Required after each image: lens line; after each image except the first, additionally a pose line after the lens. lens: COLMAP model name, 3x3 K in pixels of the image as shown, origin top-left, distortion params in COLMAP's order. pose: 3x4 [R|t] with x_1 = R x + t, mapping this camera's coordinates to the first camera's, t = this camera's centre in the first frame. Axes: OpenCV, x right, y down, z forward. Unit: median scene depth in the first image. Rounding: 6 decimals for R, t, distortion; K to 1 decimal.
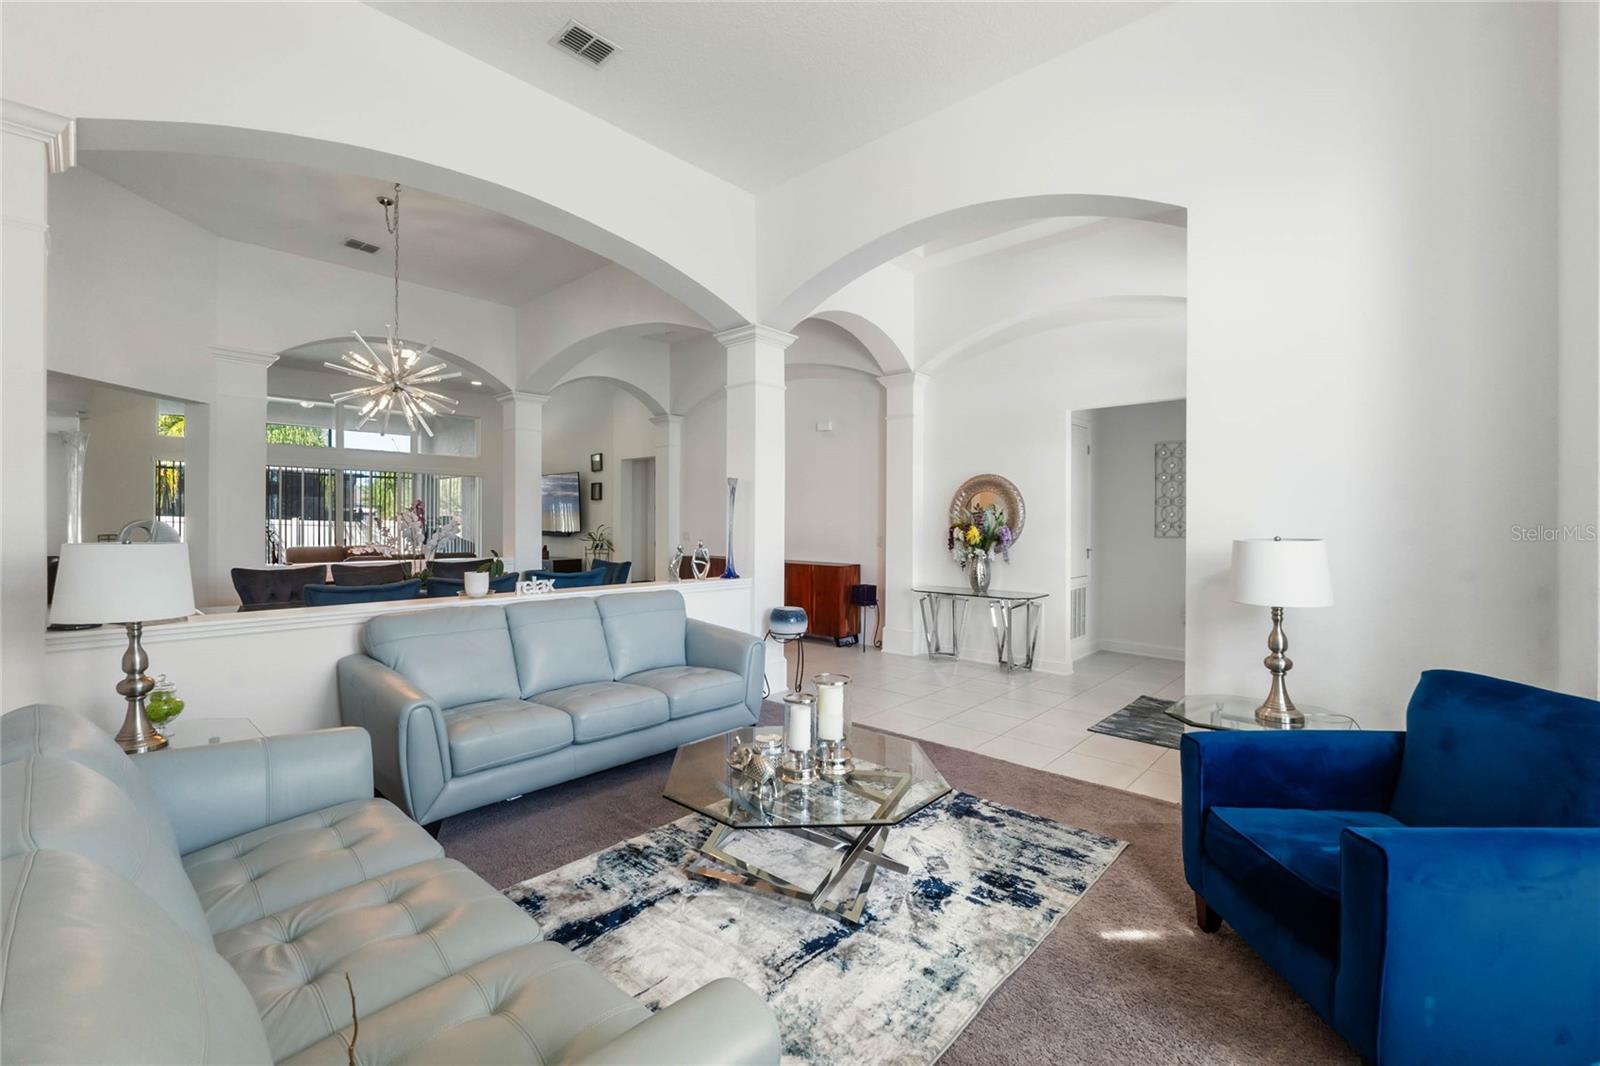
lens RADIAL K [[679.3, 0, 801.9], [0, 679.3, 524.0], [0, 0, 1]] dist [-0.001339, -0.000033]
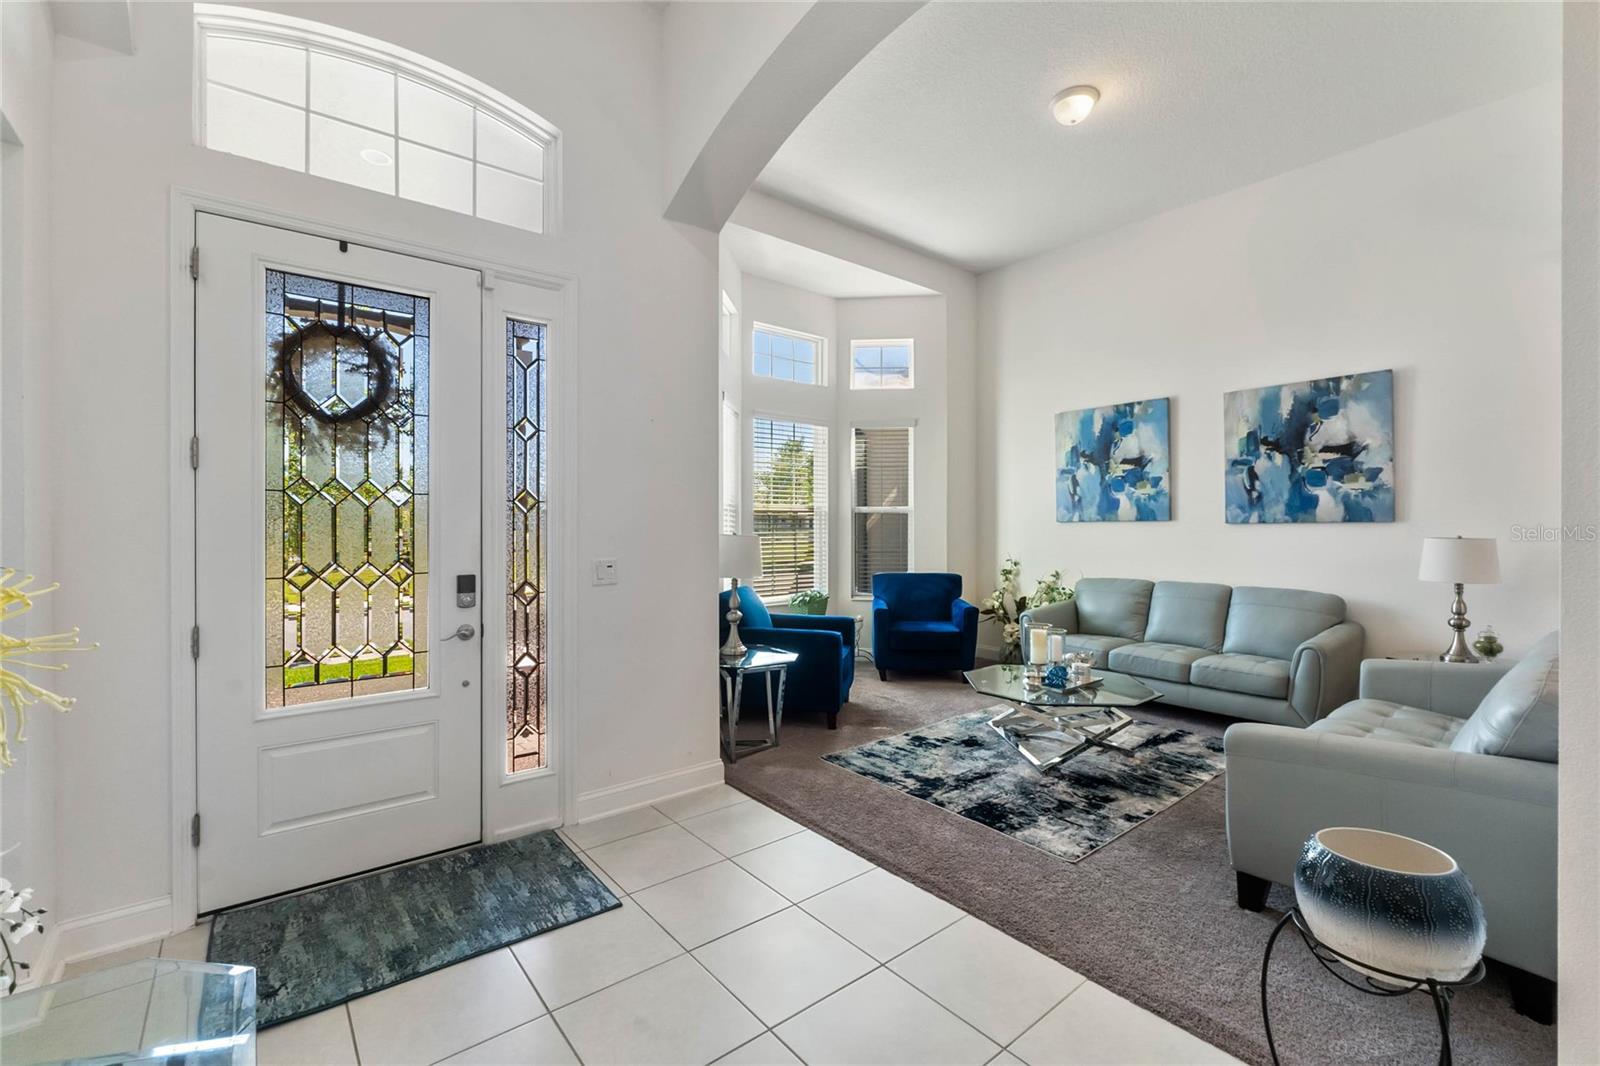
lens RADIAL K [[695.9, 0, 800.9], [0, 695.9, 520.5], [0, 0, 1]] dist [0.000795, -0.000175]
pose [[-0.989336, -0.002308, 0.145633, 0.313947], [-0.002716, 0.999993, -0.002604, -0.004215], [-0.145626, -0.002971, -0.989335, 2.396614]]
